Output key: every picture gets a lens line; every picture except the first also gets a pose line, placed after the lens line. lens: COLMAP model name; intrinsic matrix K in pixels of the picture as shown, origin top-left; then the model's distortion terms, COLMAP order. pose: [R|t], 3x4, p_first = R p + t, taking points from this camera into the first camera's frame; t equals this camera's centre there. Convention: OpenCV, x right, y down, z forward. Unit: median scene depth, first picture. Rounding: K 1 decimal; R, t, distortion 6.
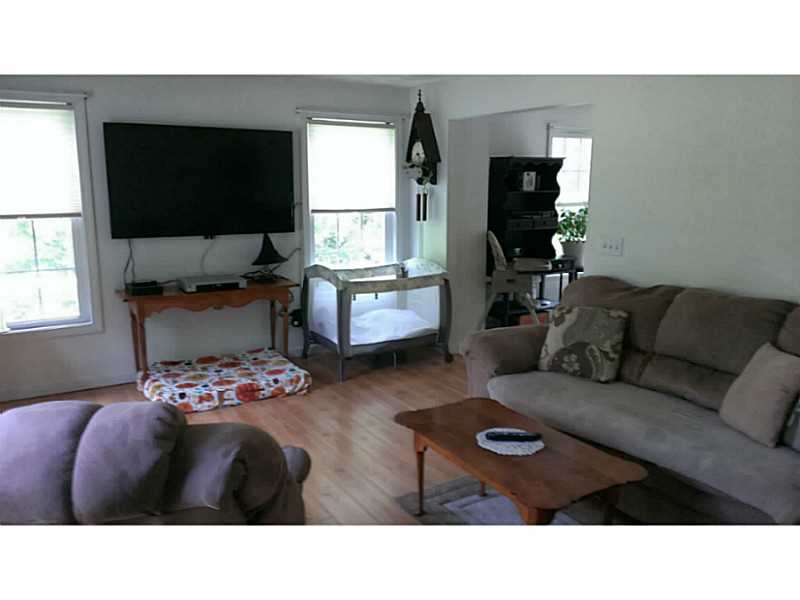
lens RADIAL K [[635.7, 0, 402.1], [0, 635.7, 300.1], [0, 0, 1]] dist [0.153086, -0.248973]
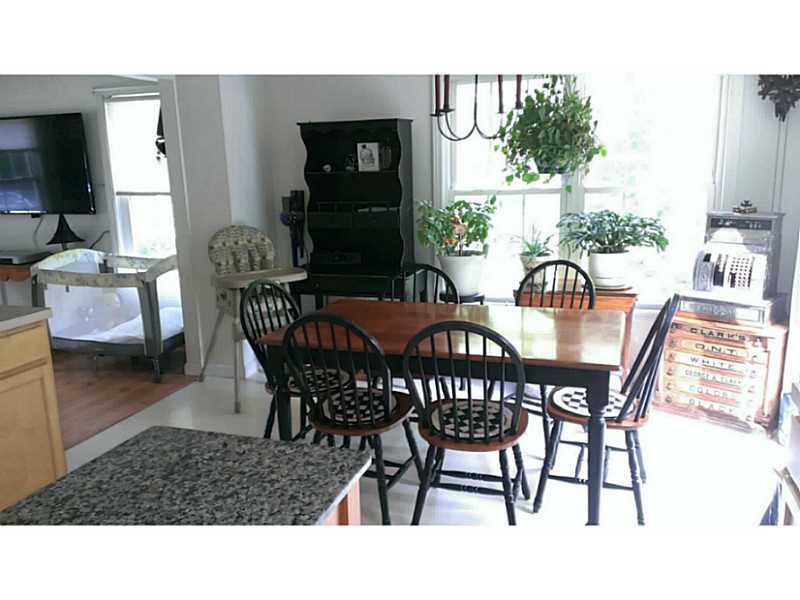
lens RADIAL K [[635.7, 0, 402.1], [0, 635.7, 300.1], [0, 0, 1]] dist [0.153086, -0.248973]
pose [[0.634622, 0.150571, -0.758013, 0.911881], [-0.112198, 0.988396, 0.102399, -0.130727], [0.764635, 0.020062, 0.644151, 0.713581]]
